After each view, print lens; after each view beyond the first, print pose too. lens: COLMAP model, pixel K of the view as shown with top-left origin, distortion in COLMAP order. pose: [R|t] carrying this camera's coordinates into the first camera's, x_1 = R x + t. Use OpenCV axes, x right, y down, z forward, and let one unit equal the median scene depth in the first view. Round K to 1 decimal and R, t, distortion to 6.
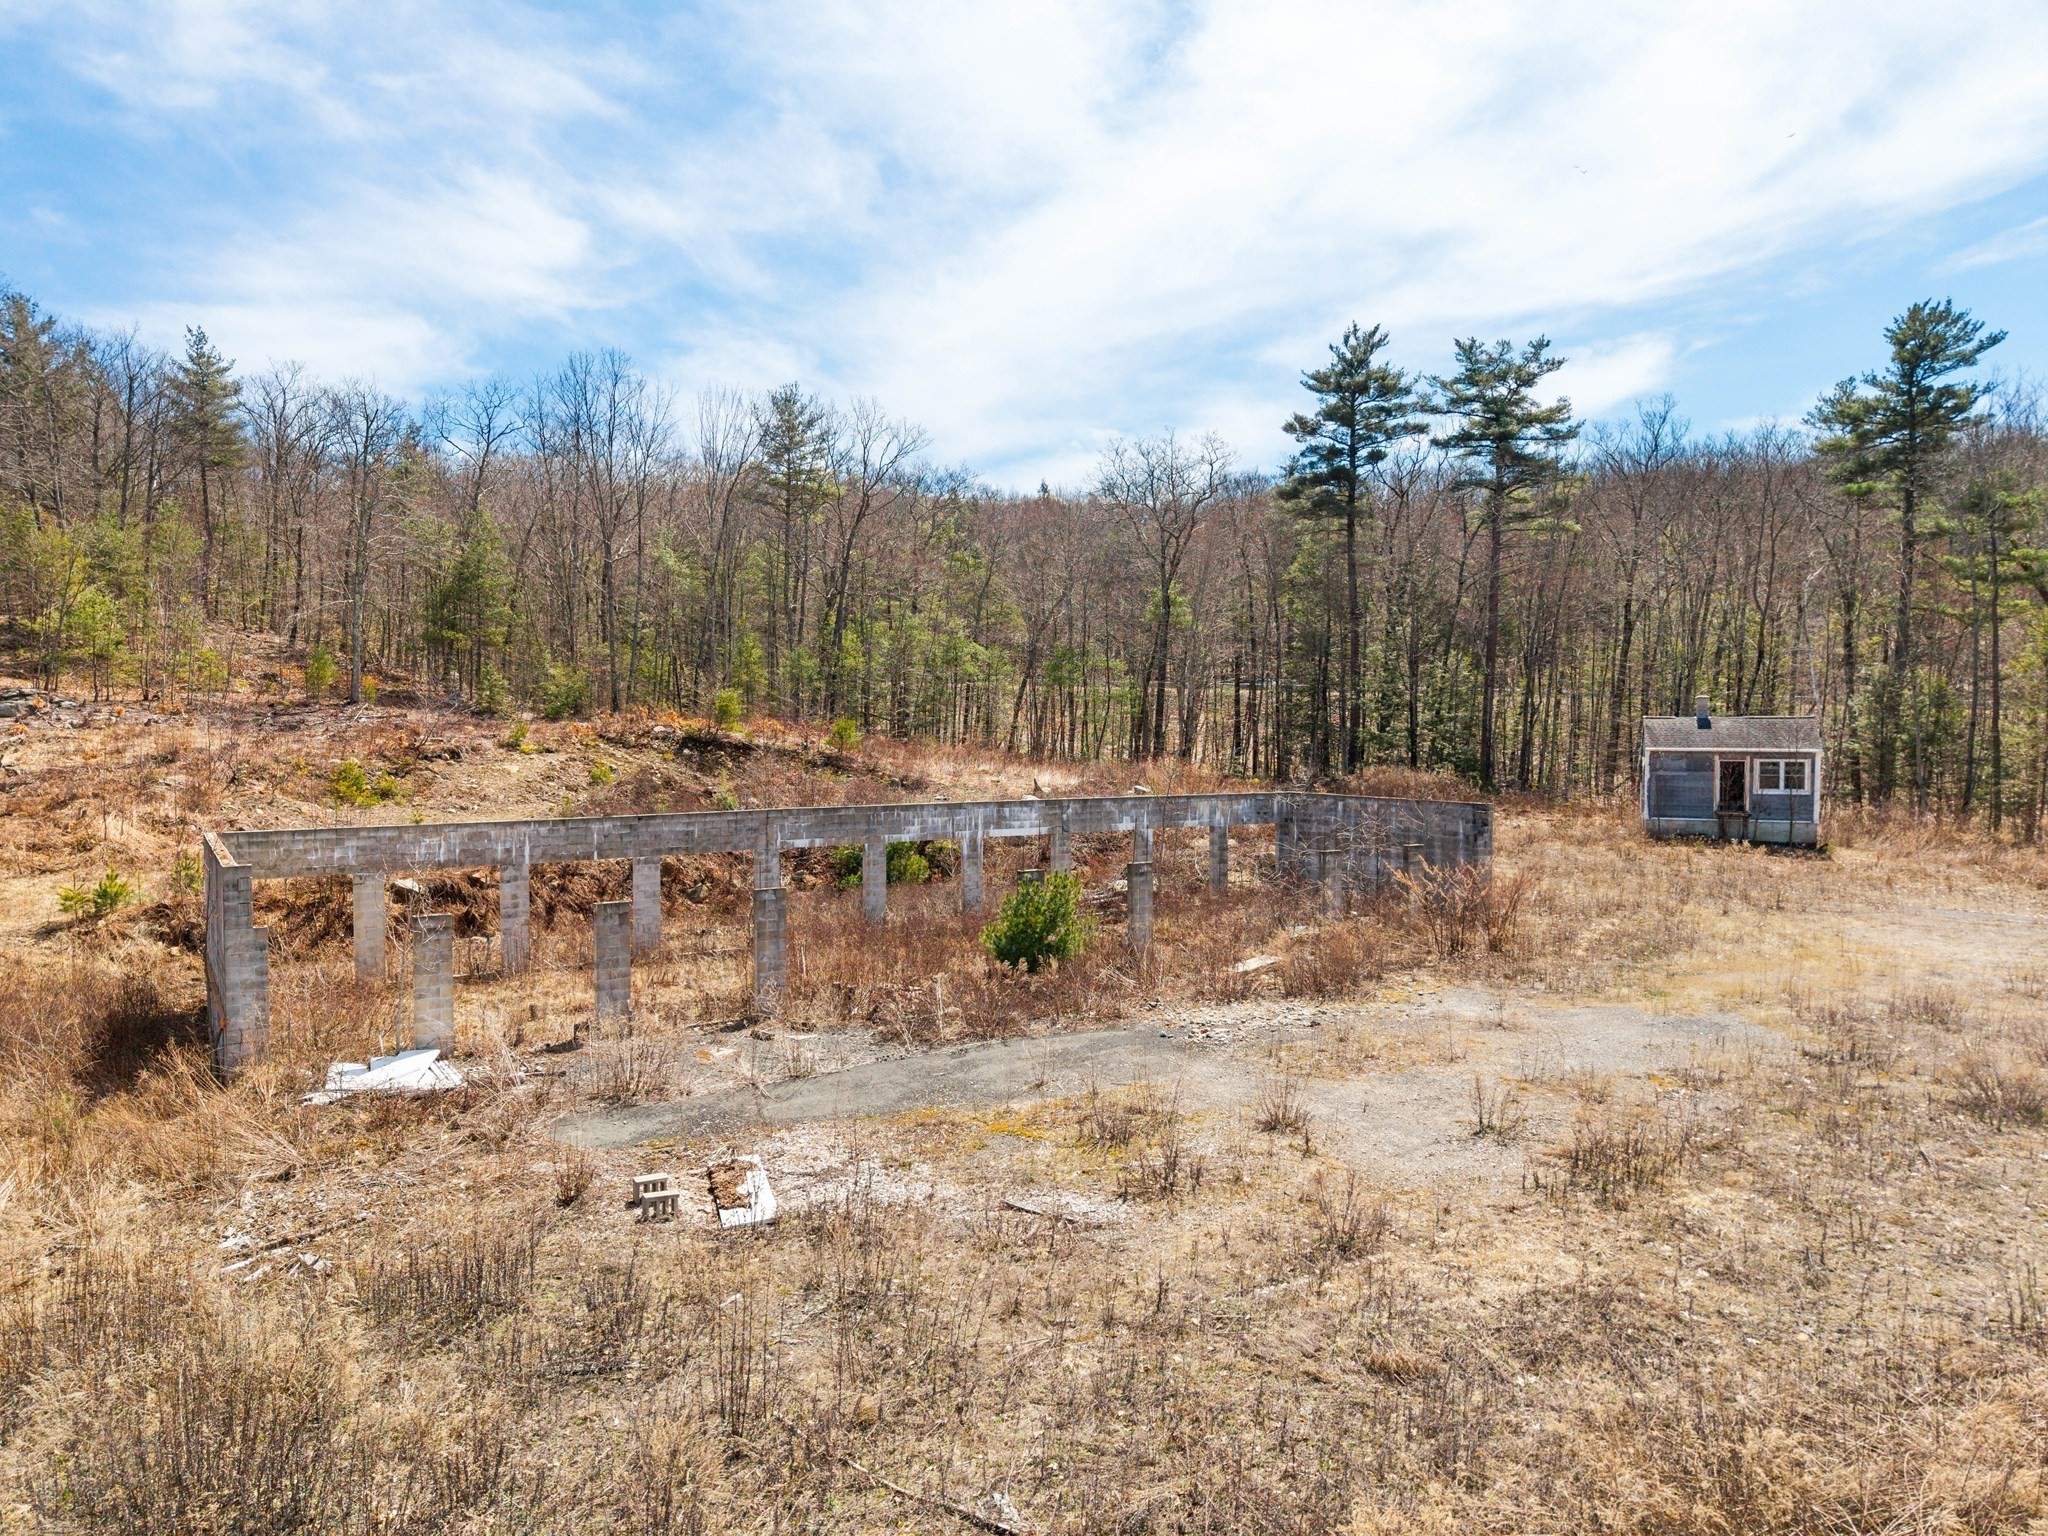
lens RADIAL K [[1430.8, 0, 1024.0], [0, 1430.8, 768.0], [0, 0, 1]] dist [0.003061, -0.000009]
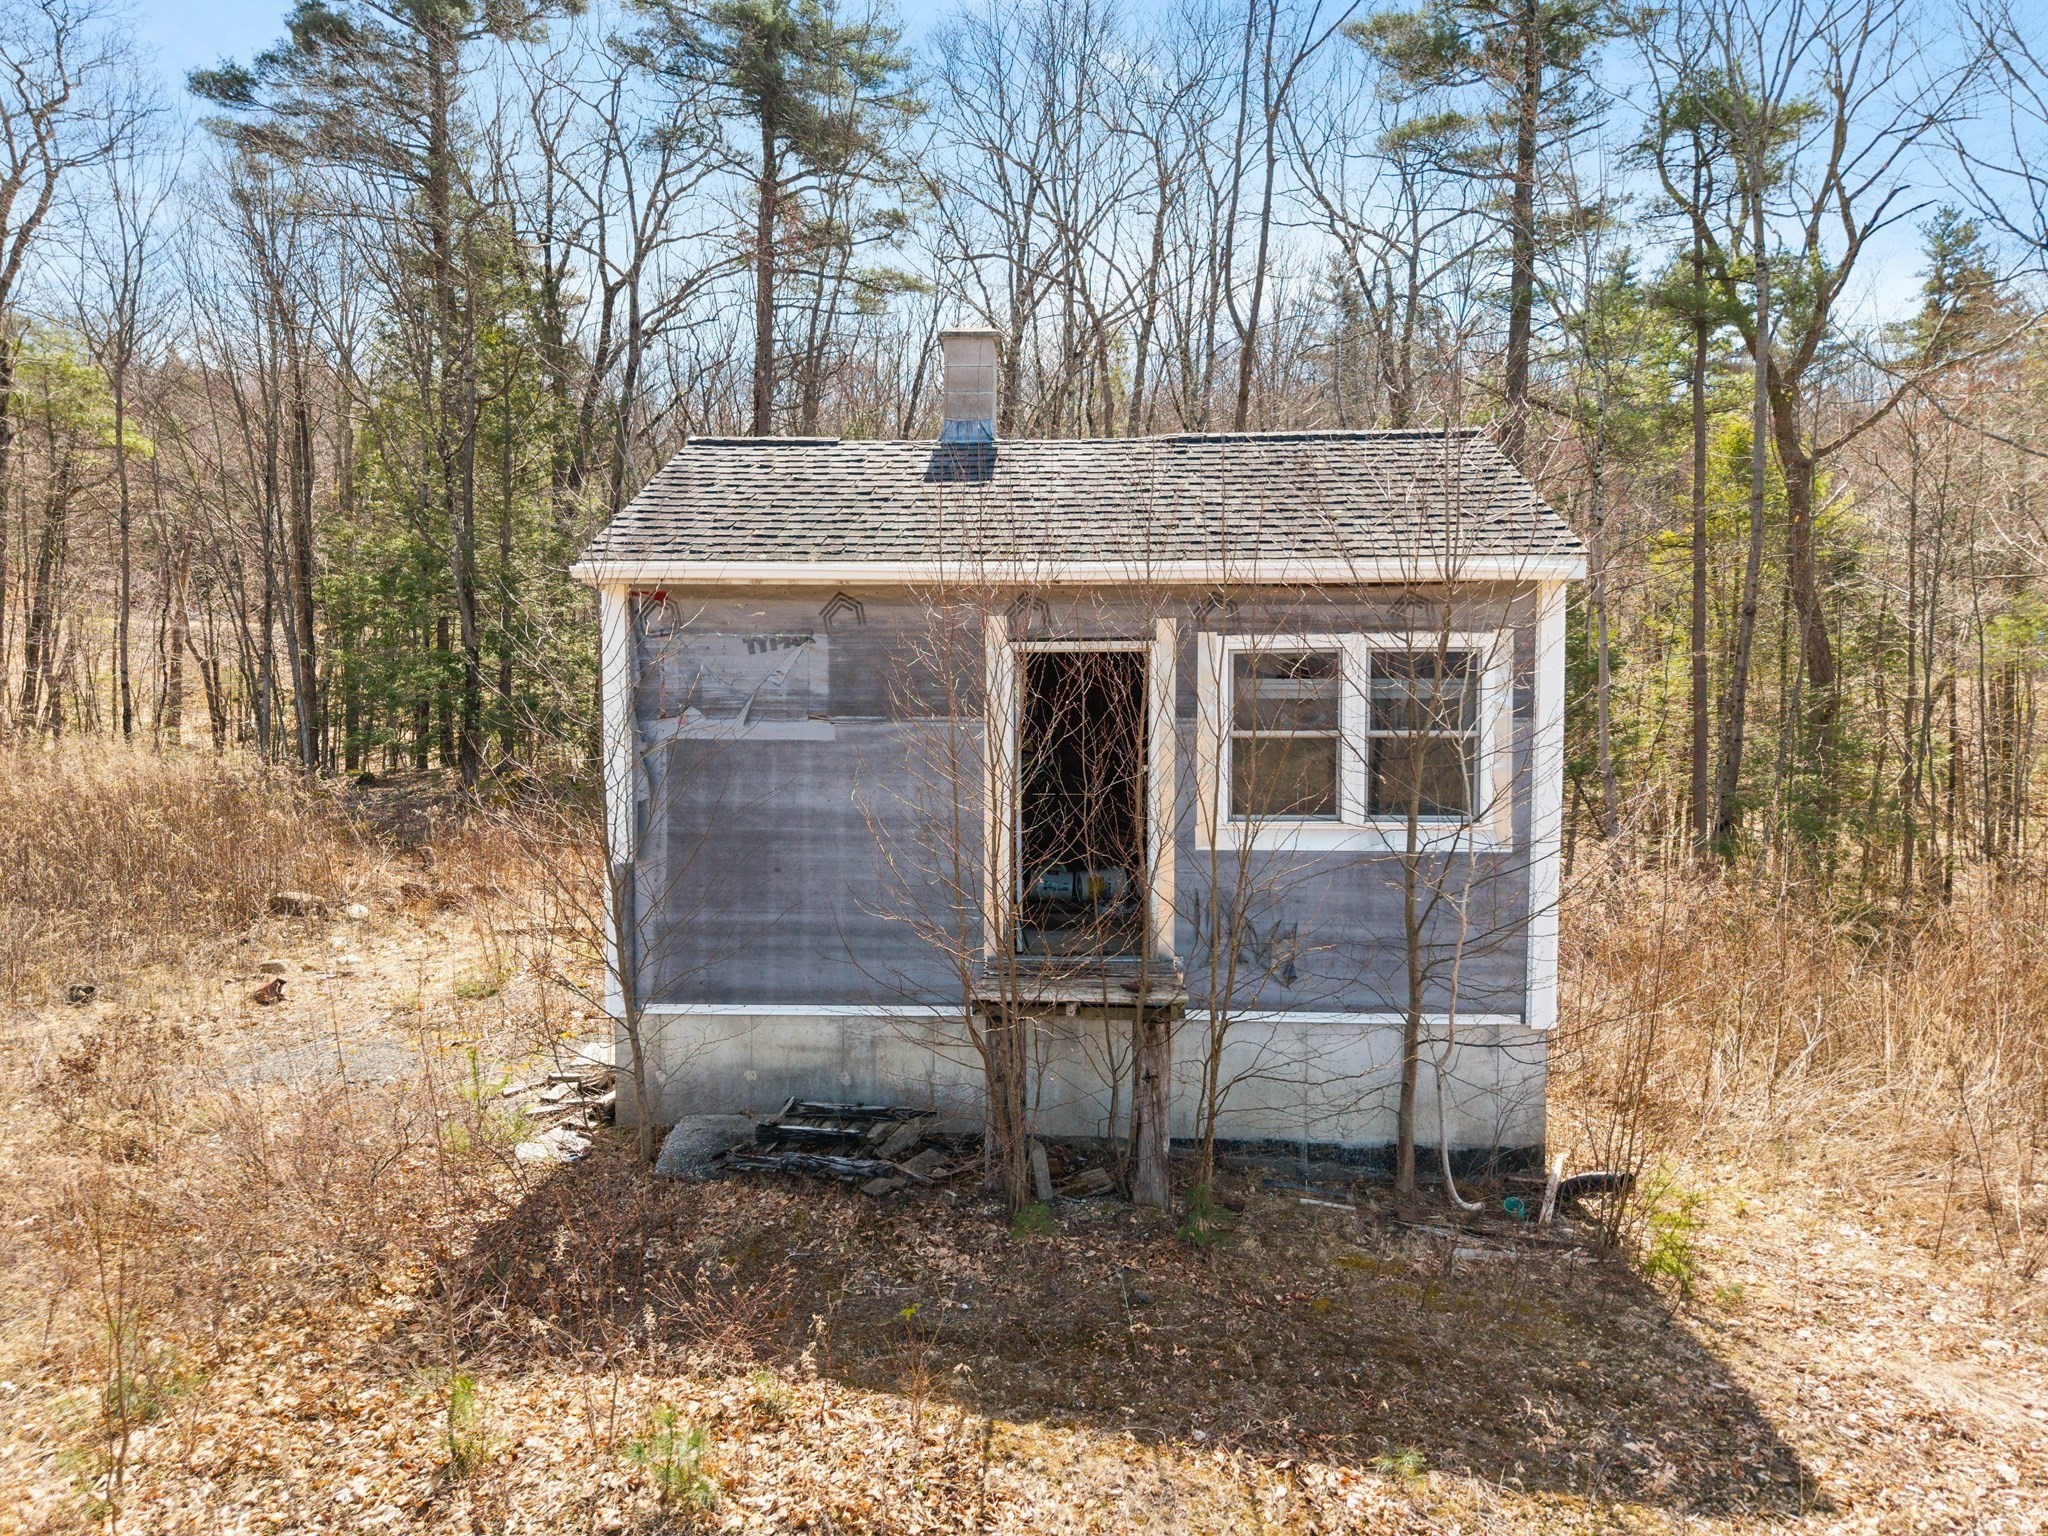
lens RADIAL K [[1430.8, 0, 1024.0], [0, 1430.8, 768.0], [0, 0, 1]] dist [0.003061, -0.000009]
pose [[0.923464, 0.007419, 0.383613, 0.431991], [0.000498, 0.999789, -0.020535, 0.012230], [-0.383684, 0.019154, 0.923266, 0.863261]]
